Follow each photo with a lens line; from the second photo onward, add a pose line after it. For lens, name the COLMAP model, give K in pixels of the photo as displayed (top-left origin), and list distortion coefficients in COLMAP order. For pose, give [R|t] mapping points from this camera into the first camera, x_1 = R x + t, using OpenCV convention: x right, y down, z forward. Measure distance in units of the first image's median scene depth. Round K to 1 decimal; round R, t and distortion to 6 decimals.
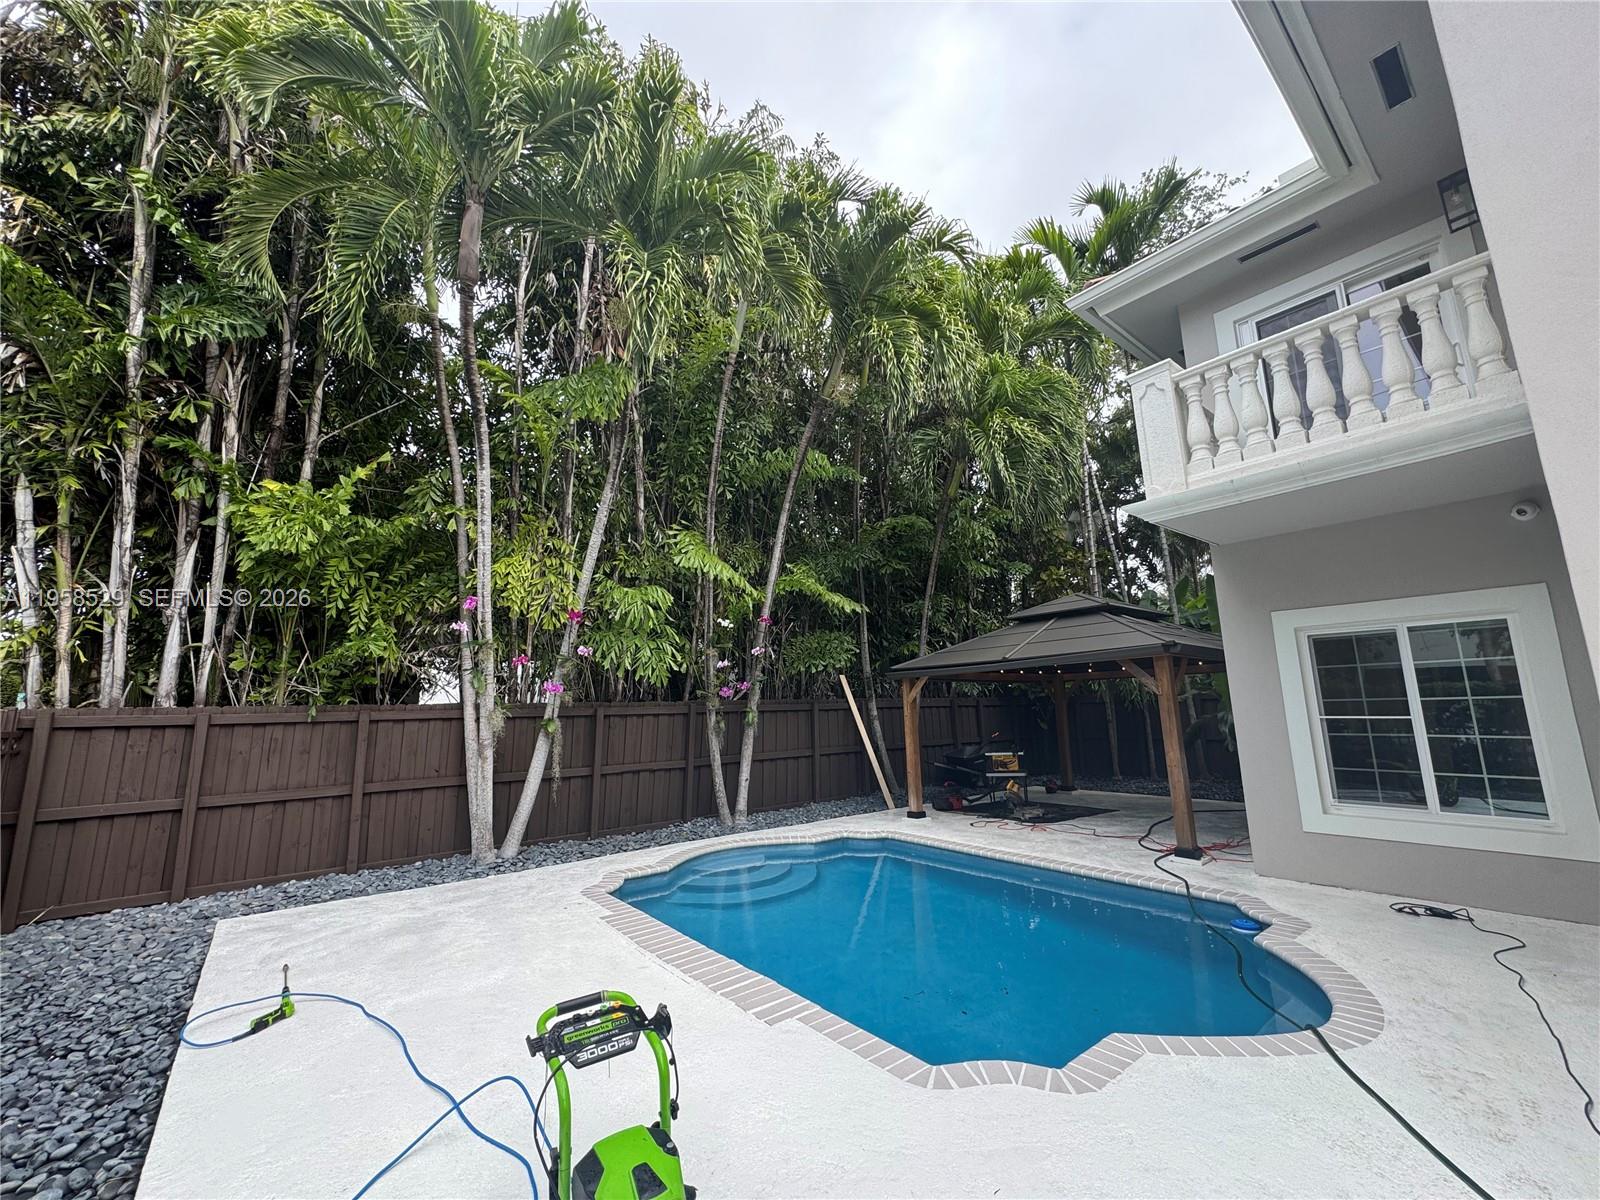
lens RADIAL K [[639.1, 0, 798.0], [0, 639.1, 597.4], [0, 0, 1]] dist [-0.002778, 0.000454]
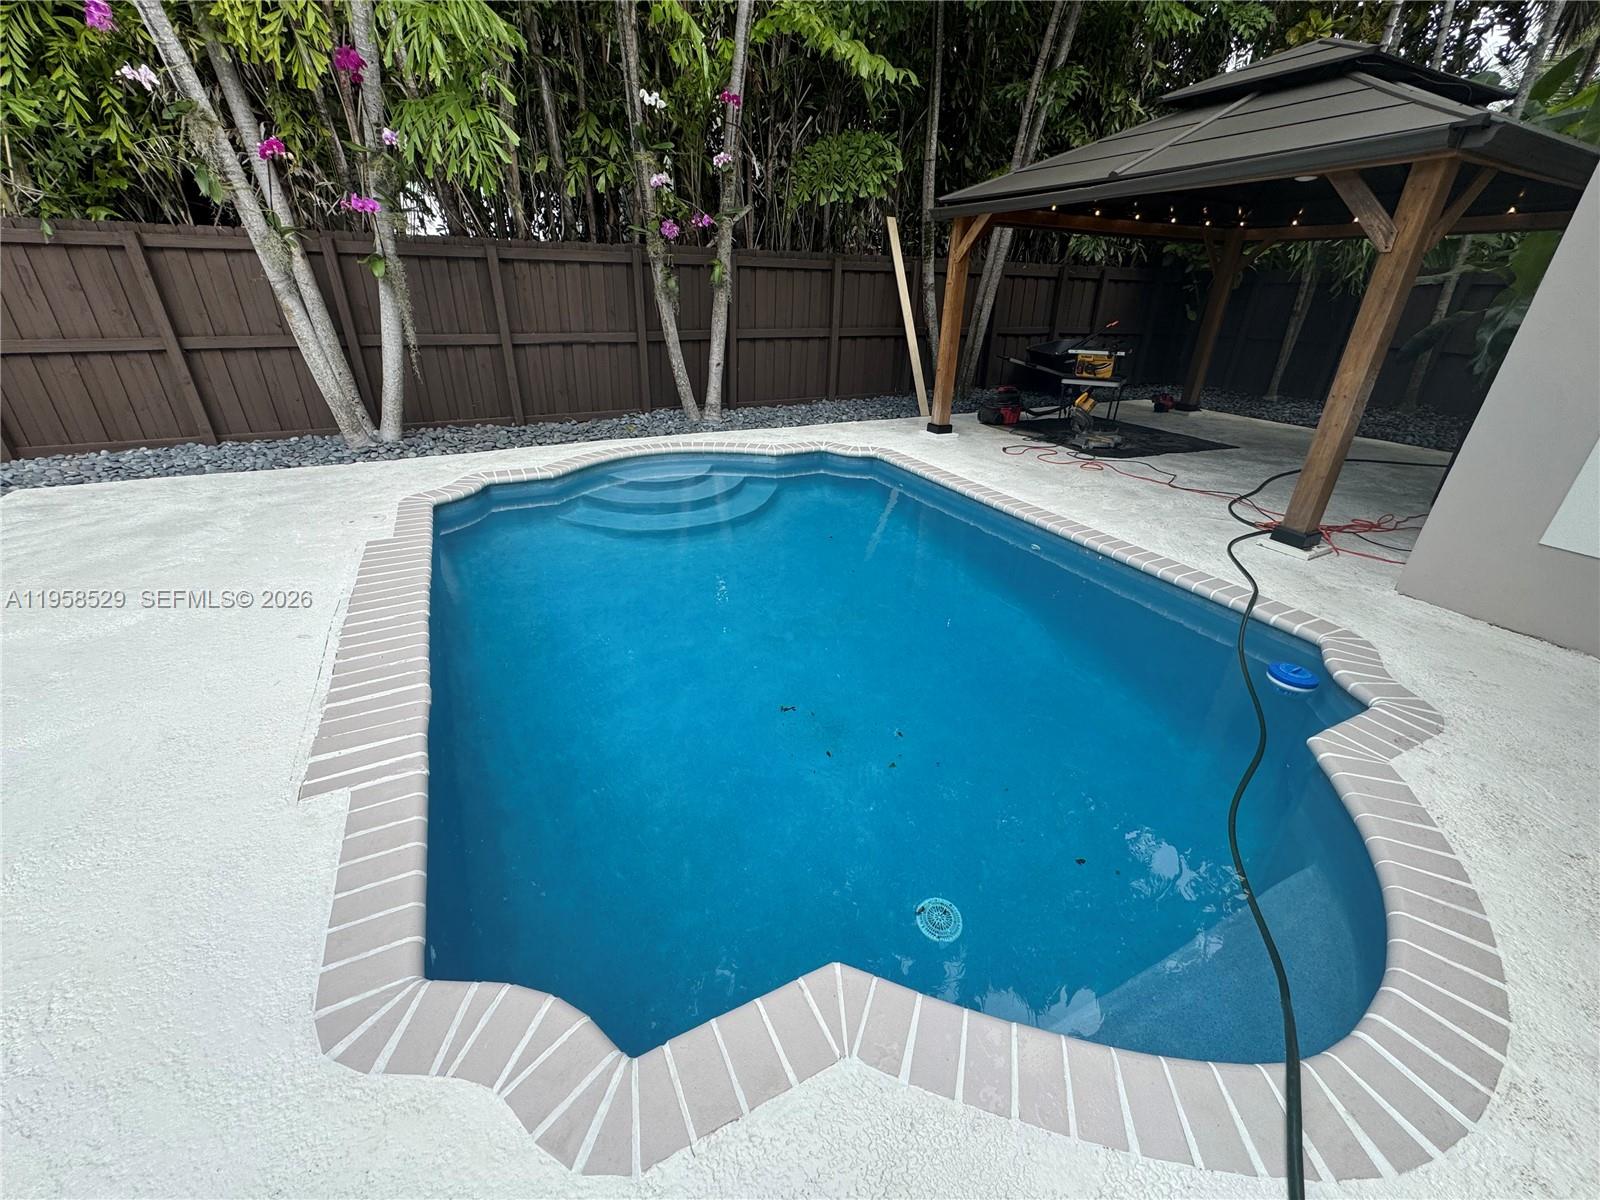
lens RADIAL K [[639.1, 0, 798.0], [0, 639.1, 597.4], [0, 0, 1]] dist [-0.002778, 0.000454]
pose [[0.978065, 0.130646, -0.162236, 0.192757], [-0.009213, 0.805229, 0.592892, 0.064585], [0.208097, -0.578393, 0.788770, 0.293125]]
